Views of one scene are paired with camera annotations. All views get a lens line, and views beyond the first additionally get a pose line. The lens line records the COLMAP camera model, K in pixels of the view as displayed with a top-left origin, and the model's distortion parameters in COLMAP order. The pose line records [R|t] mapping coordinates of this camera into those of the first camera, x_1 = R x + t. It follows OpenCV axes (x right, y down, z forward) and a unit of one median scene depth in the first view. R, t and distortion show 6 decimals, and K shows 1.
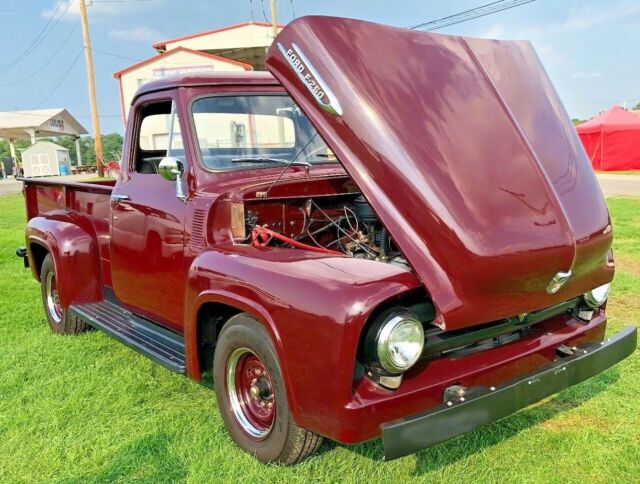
lens RADIAL K [[785.8, 0, 320.0], [0, 785.8, 242.0], [0, 0, 1]] dist [0.014725, -0.503401]
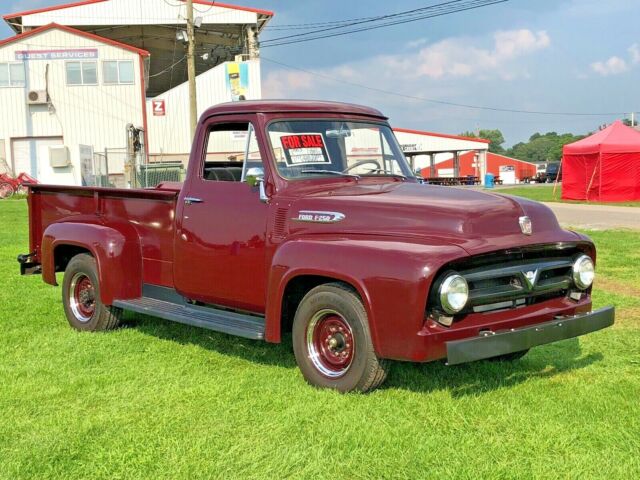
lens RADIAL K [[1072.1, 0, 320.0], [0, 1072.1, 240.0], [0, 0, 1]] dist [0.006158, -0.259193]
pose [[0.995743, 0.023579, 0.089109, -0.253025], [-0.019211, 0.998586, -0.049571, 0.099176], [-0.090152, 0.047648, 0.994788, -0.765995]]
